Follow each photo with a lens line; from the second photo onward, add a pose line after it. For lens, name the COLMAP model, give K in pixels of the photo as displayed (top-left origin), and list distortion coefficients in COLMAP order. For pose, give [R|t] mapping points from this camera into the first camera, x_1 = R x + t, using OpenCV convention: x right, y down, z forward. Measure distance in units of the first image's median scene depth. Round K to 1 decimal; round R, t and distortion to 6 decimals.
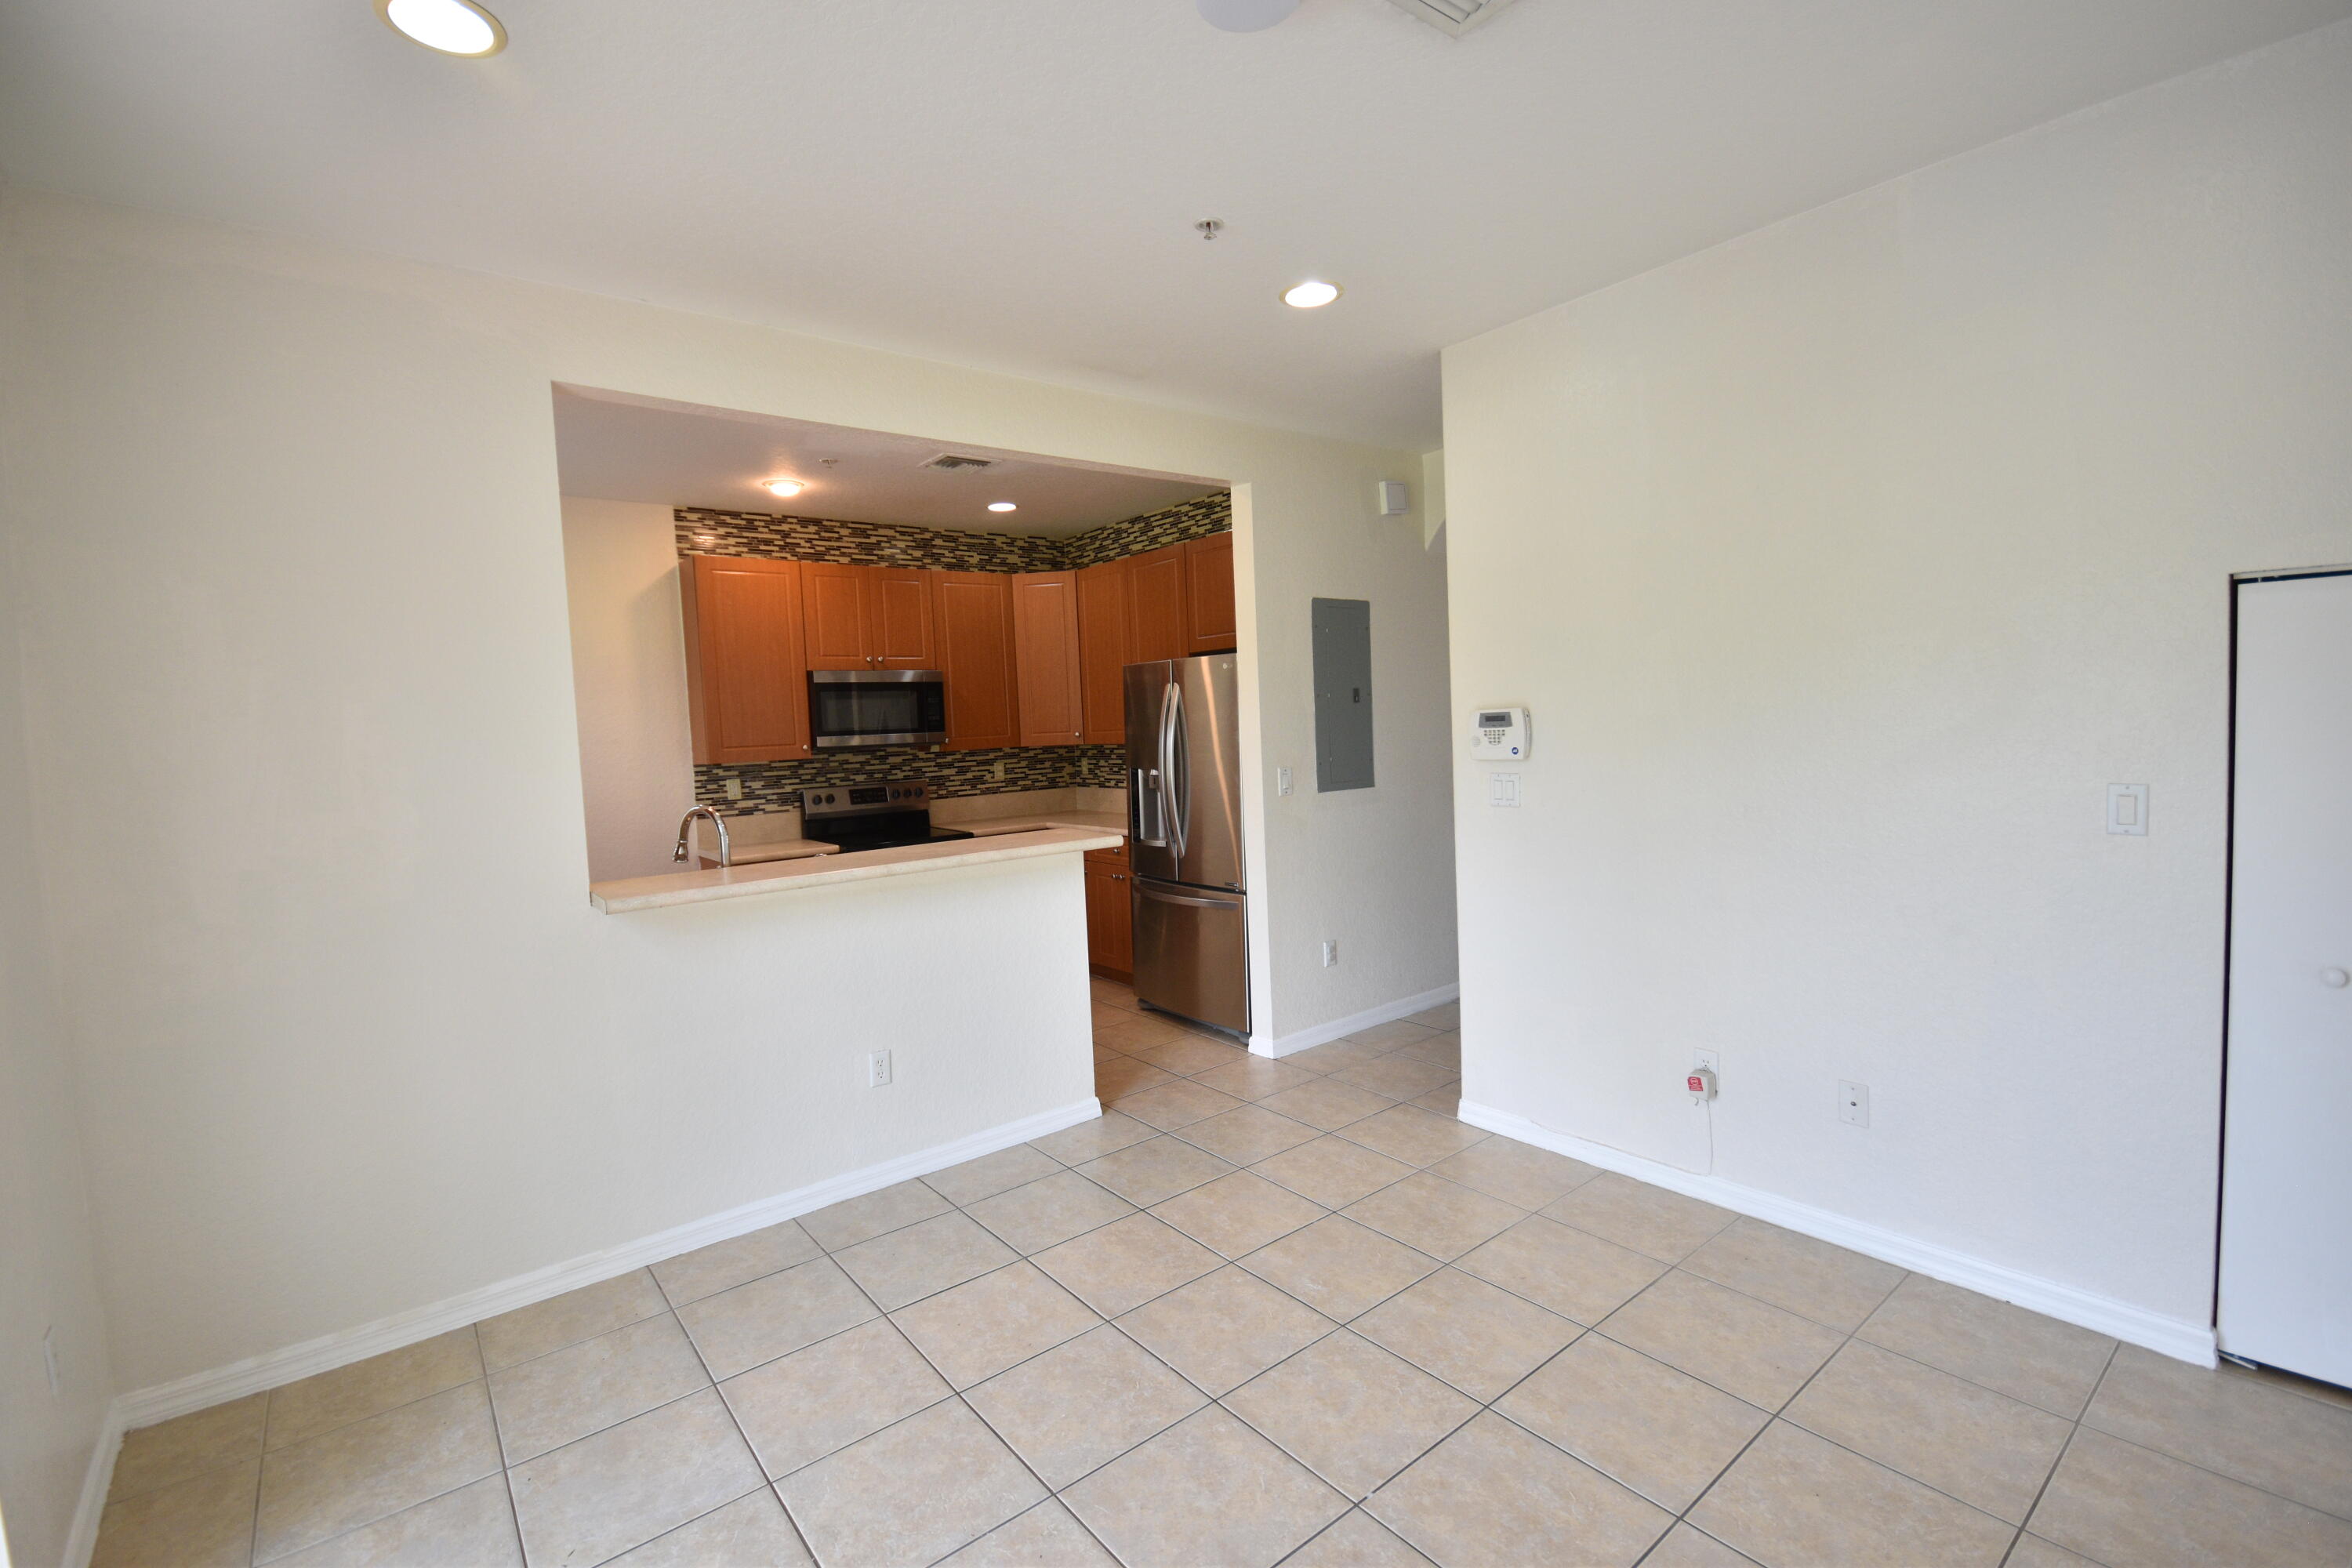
lens RADIAL K [[1032.0, 0, 1178.3], [0, 1032.0, 783.6], [0, 0, 1]] dist [-0.000467, -0.008619]
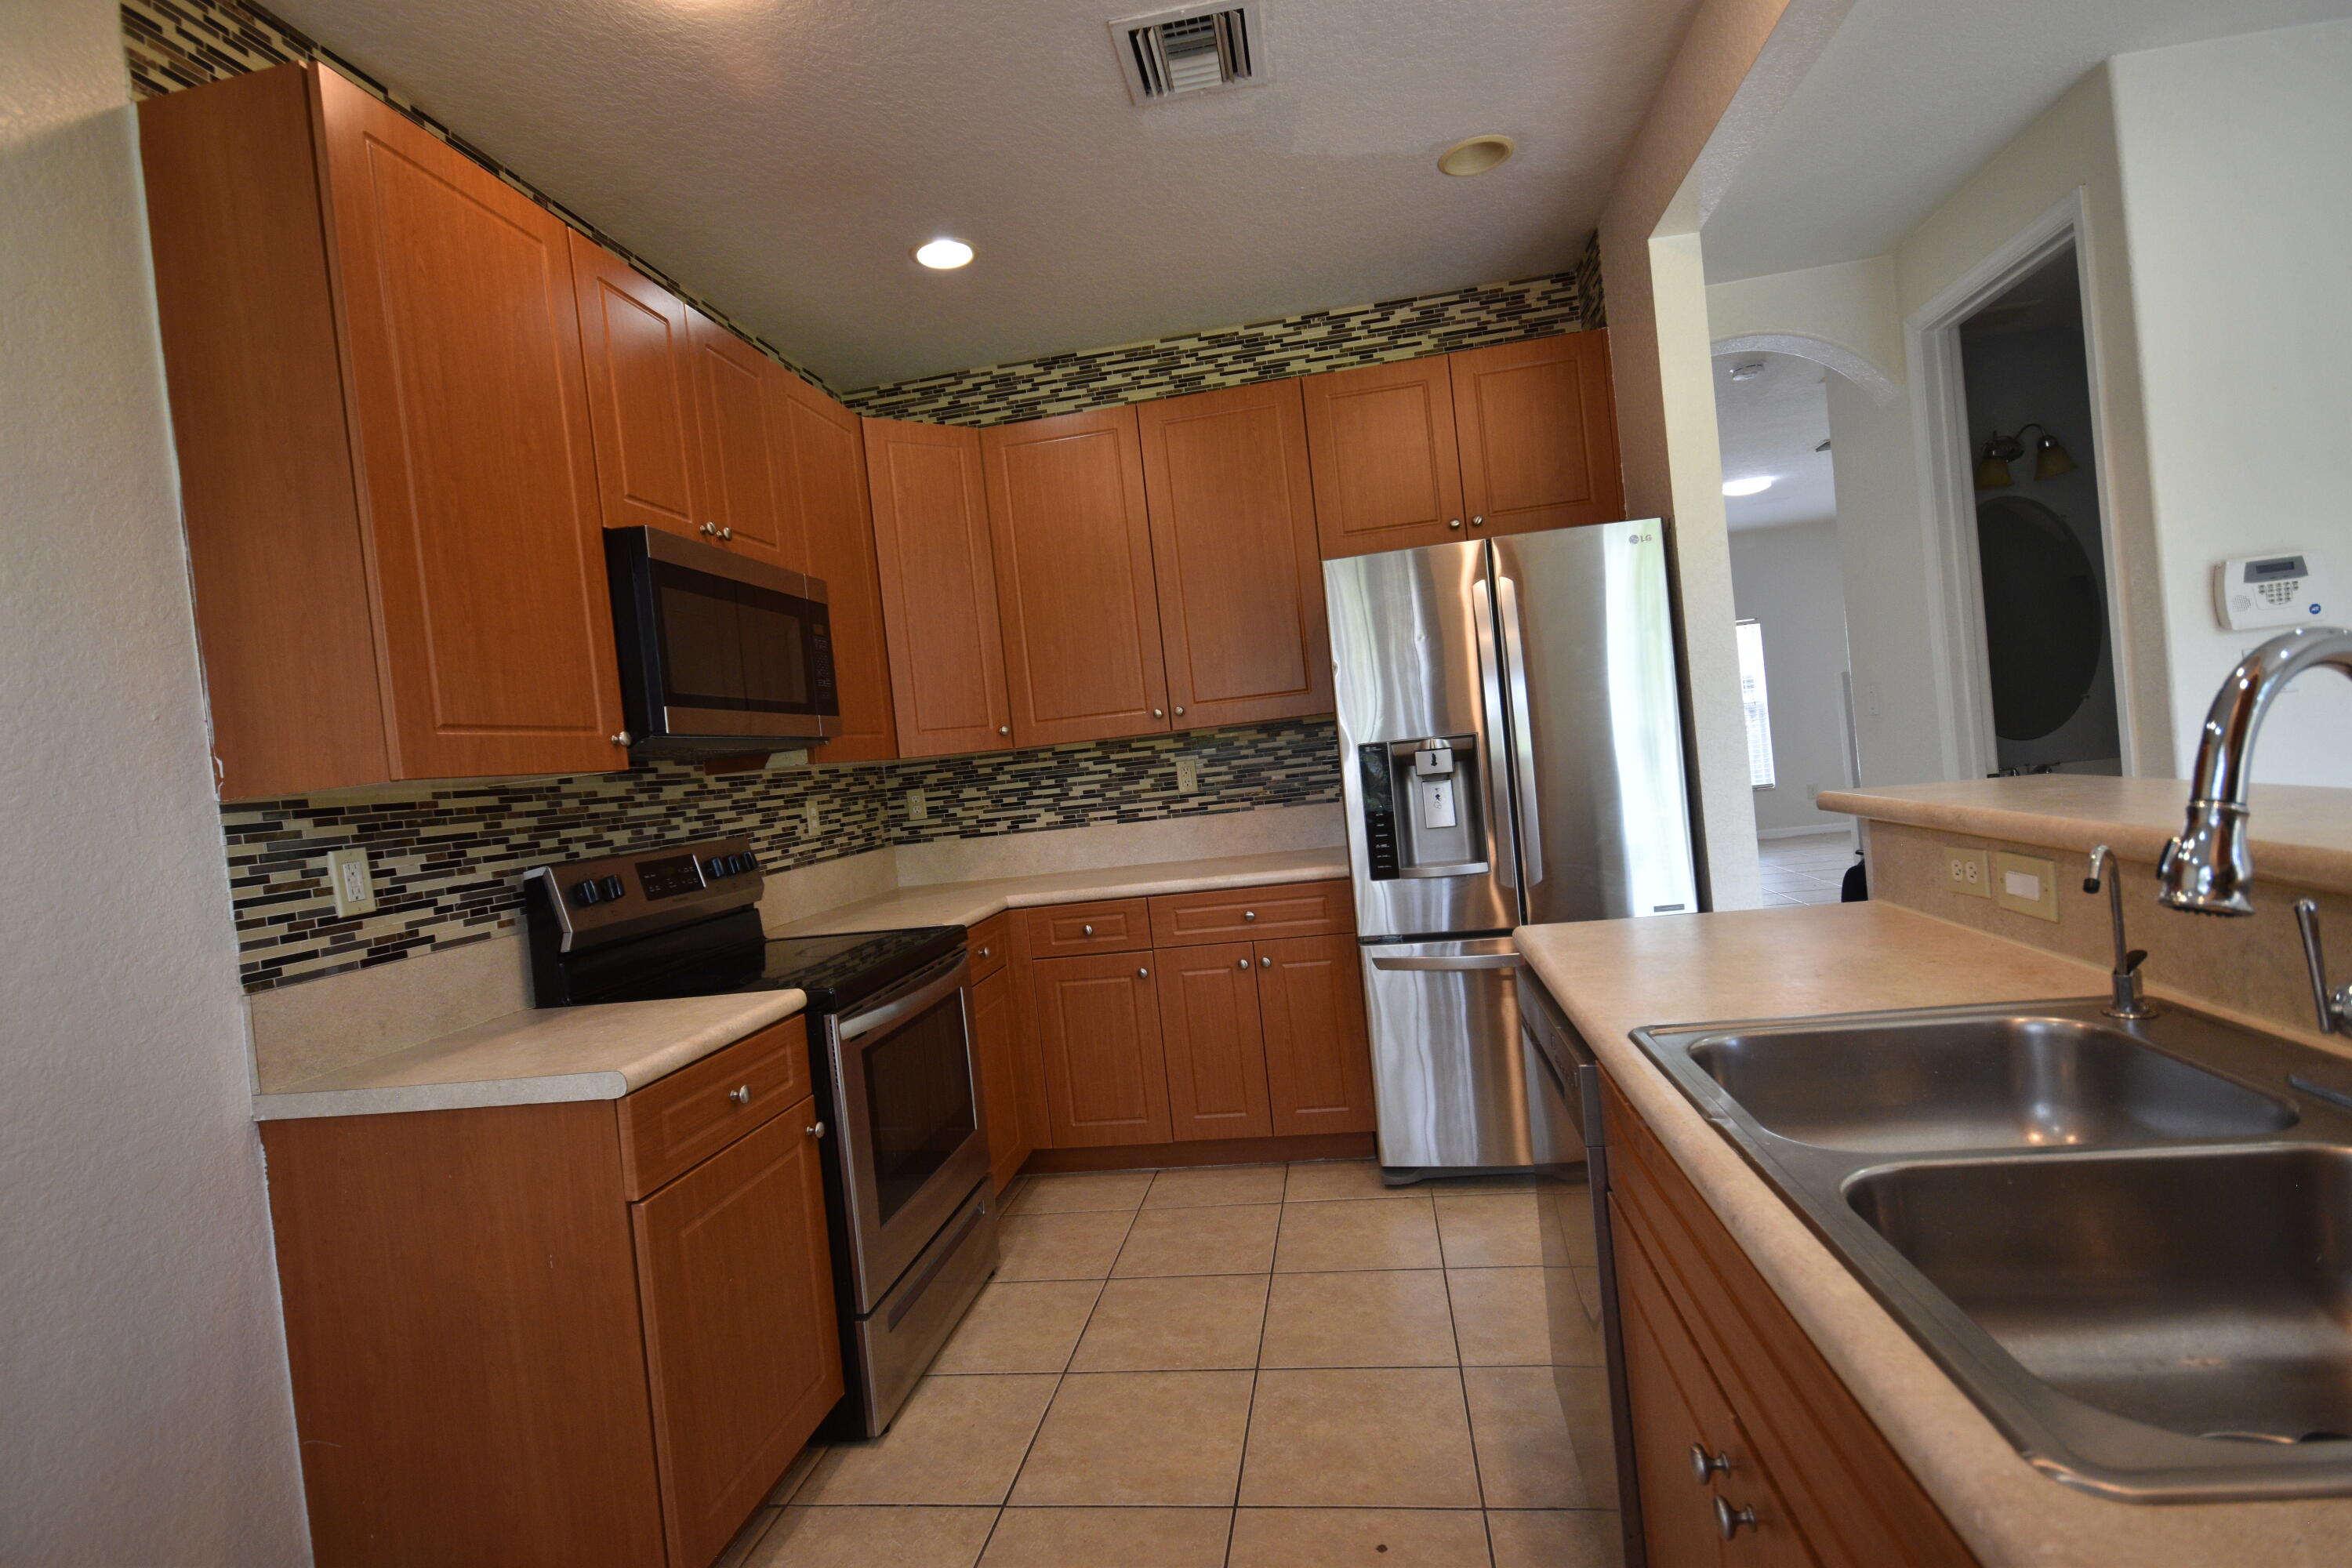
lens RADIAL K [[1108.8, 0, 1176.0], [0, 1108.8, 784.0], [0, 0, 1]] dist [0.001504, -0.000021]
pose [[0.737363, -0.051325, 0.673544, -0.445354], [0.115698, 0.991971, -0.051072, 0.020866], [-0.665515, 0.115587, 0.737380, 0.550674]]
